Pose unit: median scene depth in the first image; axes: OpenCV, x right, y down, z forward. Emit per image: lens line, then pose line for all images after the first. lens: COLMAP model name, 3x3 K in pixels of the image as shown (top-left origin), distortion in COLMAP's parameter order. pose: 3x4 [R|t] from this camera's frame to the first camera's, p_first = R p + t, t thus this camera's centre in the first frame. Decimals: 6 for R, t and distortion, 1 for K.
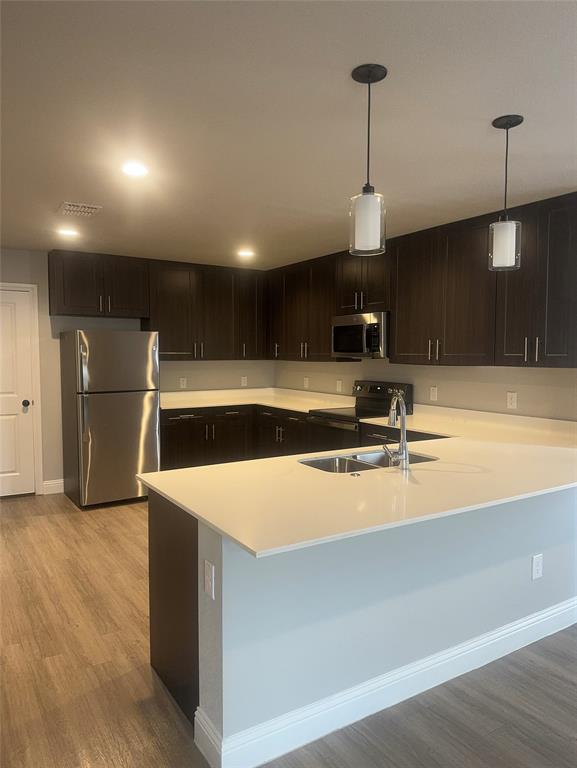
lens RADIAL K [[559.1, 0, 288.5], [0, 559.1, 384.0], [0, 0, 1]] dist [-0.000375, -0.002133]
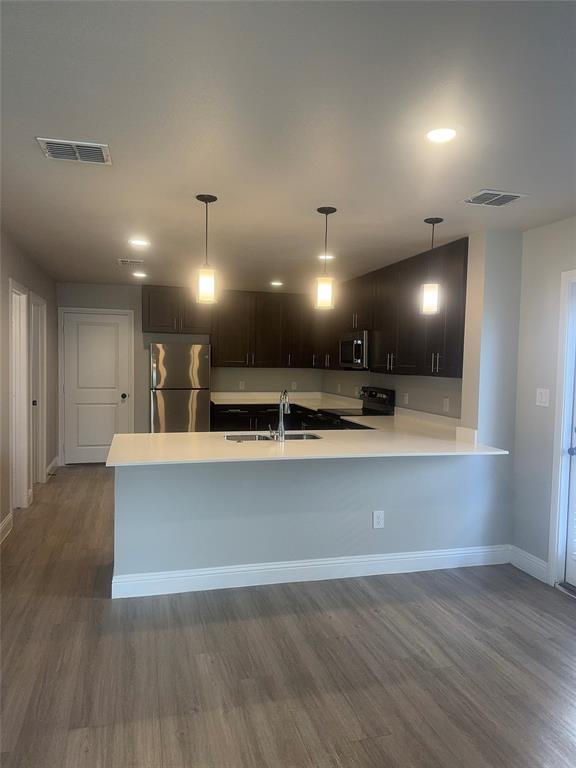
lens RADIAL K [[547.1, 0, 288.0], [0, 547.1, 384.0], [0, 0, 1]] dist [0.008014, -0.048730]
pose [[0.957152, 0.028575, -0.288172, 0.316866], [-0.034369, 0.999296, -0.015066, 0.011993], [0.287539, 0.024324, 0.957460, -0.183350]]
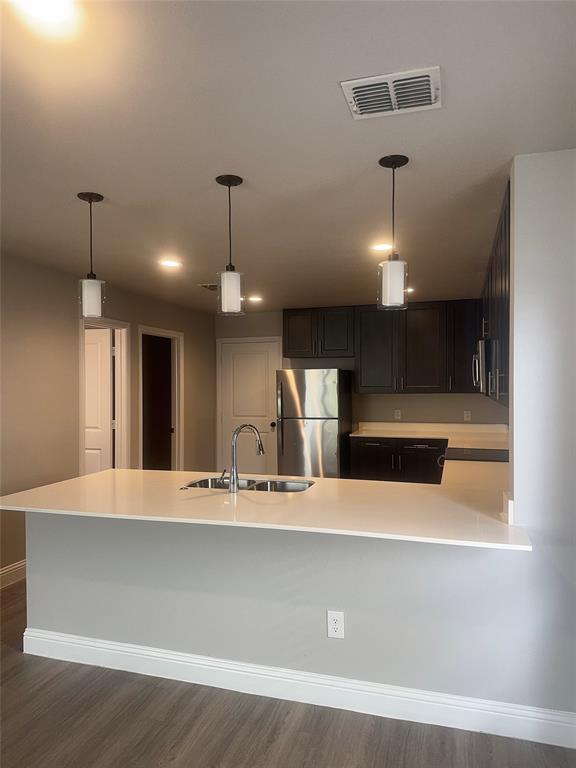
lens RADIAL K [[547.1, 0, 288.0], [0, 547.1, 384.0], [0, 0, 1]] dist [0.008014, -0.048730]
pose [[0.654150, -0.003580, -0.756356, 0.555040], [-0.039400, 0.998470, -0.038801, -0.013315], [0.755338, 0.055182, 0.653008, 0.177029]]
